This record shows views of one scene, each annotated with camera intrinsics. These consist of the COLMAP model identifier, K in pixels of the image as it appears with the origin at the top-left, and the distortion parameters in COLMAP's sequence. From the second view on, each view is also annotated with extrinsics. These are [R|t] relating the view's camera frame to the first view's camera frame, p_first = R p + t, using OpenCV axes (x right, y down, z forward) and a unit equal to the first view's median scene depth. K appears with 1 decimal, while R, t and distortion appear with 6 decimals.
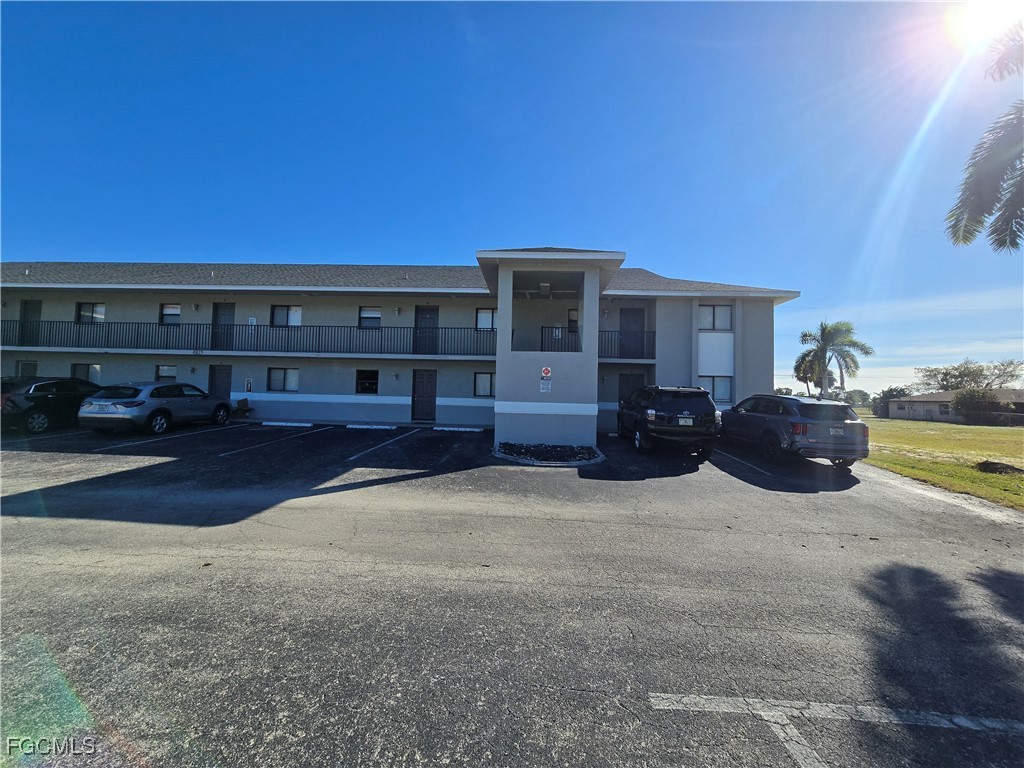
lens RADIAL K [[421.8, 0, 516.9], [0, 421.8, 379.3], [0, 0, 1]] dist [-0.000394, 0.000183]
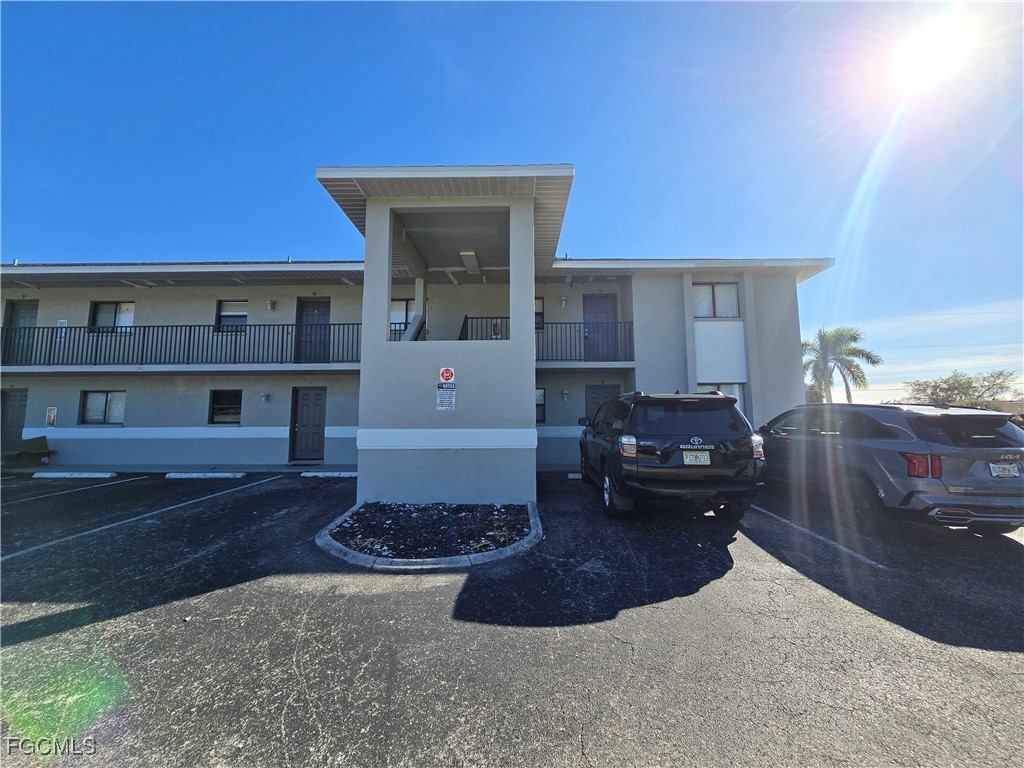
lens RADIAL K [[421.8, 0, 516.9], [0, 421.8, 379.3], [0, 0, 1]] dist [-0.000394, 0.000183]
pose [[0.998894, -0.025591, 0.039456, 0.108278], [0.028139, 0.997460, -0.065437, 0.021756], [-0.037682, 0.066475, 0.997076, 0.320961]]
